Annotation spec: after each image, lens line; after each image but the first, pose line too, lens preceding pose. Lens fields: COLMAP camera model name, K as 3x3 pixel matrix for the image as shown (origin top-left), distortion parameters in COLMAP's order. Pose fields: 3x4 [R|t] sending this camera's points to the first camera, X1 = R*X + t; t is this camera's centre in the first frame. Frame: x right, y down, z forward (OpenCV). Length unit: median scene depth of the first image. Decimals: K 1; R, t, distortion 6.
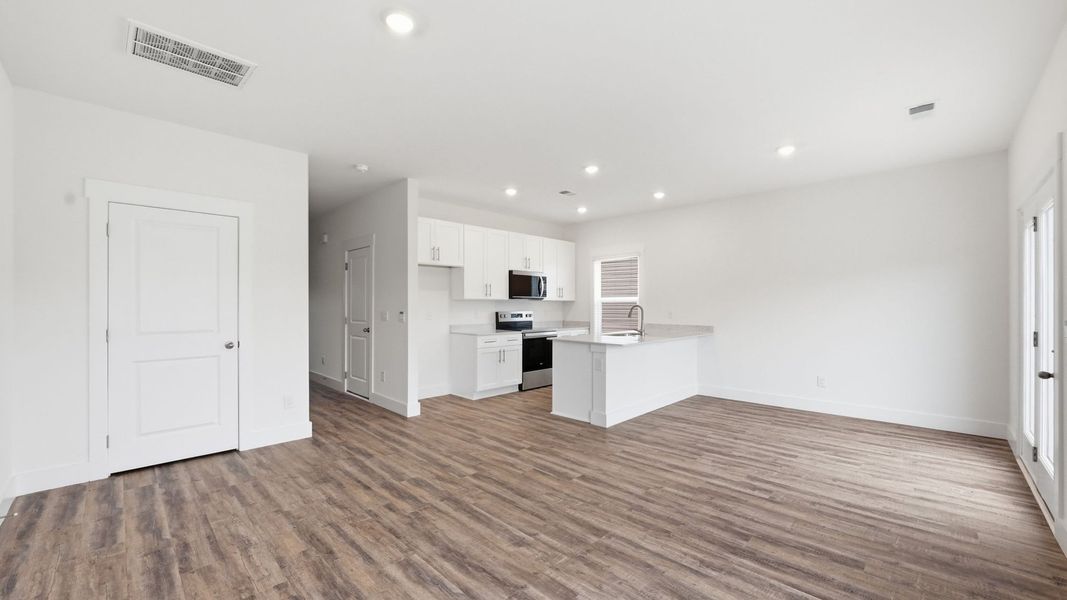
lens RADIAL K [[423.1, 0, 545.9], [0, 423.1, 302.4], [0, 0, 1]] dist [-0.001748, -0.000106]
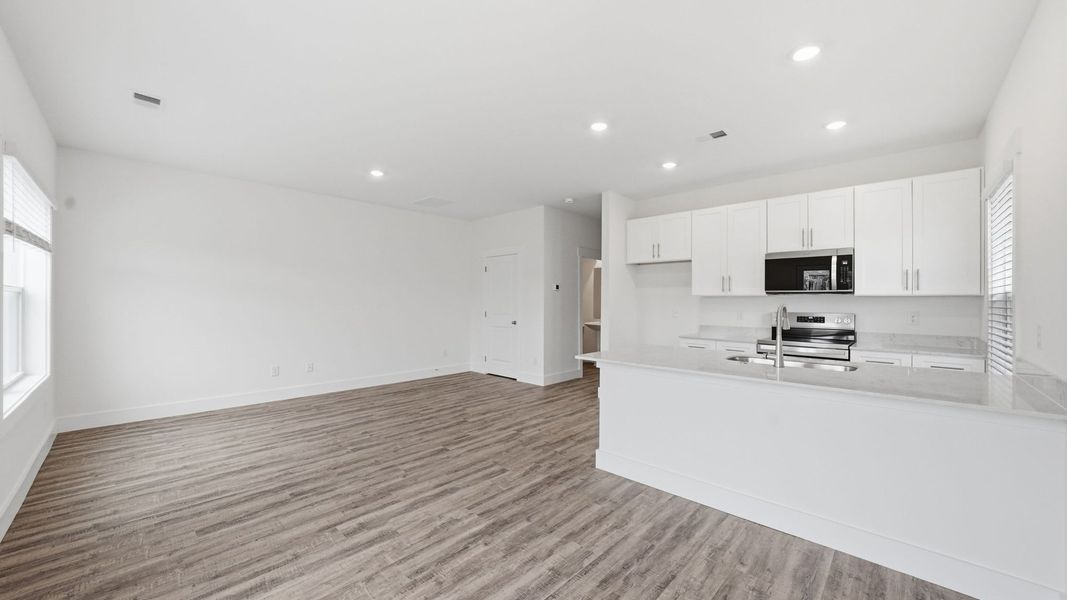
lens RADIAL K [[401.0, 0, 533.5], [0, 401.0, 300.0], [0, 0, 1]] dist [-0.011578, 0.000159]
pose [[-0.018571, -0.005686, -0.999811, 1.211498], [0.001261, 0.999983, -0.005710, 0.009661], [0.999827, -0.001367, -0.018563, 1.295071]]
